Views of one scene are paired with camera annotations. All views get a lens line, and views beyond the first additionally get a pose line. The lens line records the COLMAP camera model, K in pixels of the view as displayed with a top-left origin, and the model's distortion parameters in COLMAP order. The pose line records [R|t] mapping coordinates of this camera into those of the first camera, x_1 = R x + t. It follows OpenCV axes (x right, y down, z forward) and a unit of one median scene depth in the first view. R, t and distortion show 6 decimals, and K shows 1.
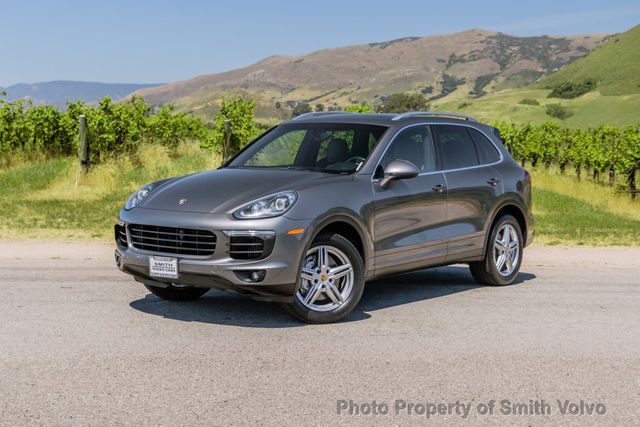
lens RADIAL K [[1142.5, 0, 320.0], [0, 1142.5, 213.5], [0, 0, 1]] dist [-0.003202, 0.027123]
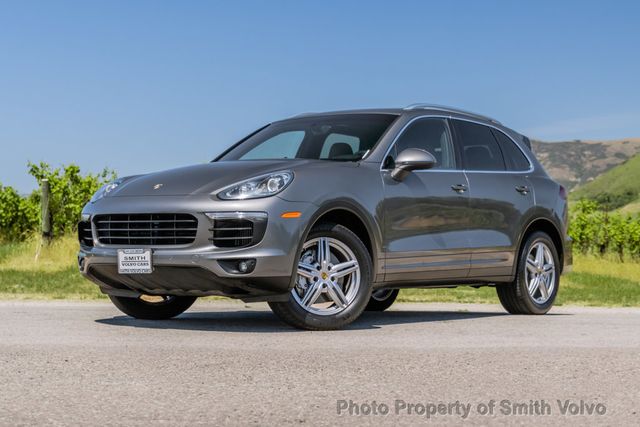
lens RADIAL K [[1320.0, 0, 320.0], [0, 1320.0, 213.5], [0, 0, 1]] dist [-0.011021, 0.024557]
pose [[0.999990, -0.004479, -0.000486, 0.000370], [0.004403, 0.994369, -0.105879, 0.091907], [0.000958, 0.105876, 0.994379, 0.021309]]
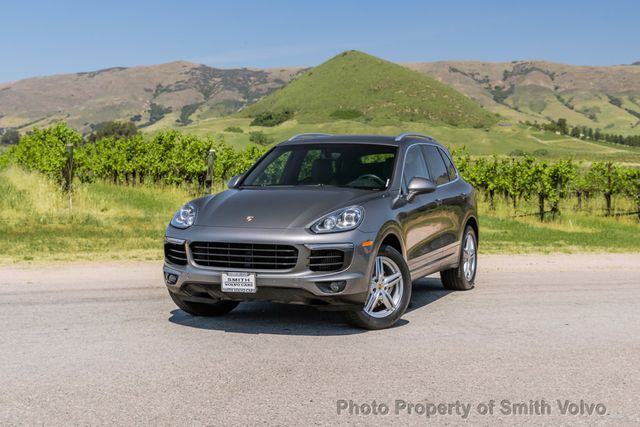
lens RADIAL K [[1075.4, 0, 338.1], [0, 1075.4, 215.3], [0, 0, 1]] dist [0.053213, -0.040648]
pose [[0.956798, -0.022392, 0.289891, -0.263221], [0.027657, 0.999518, -0.014077, 0.002134], [-0.289436, 0.021486, 0.956956, 0.033946]]
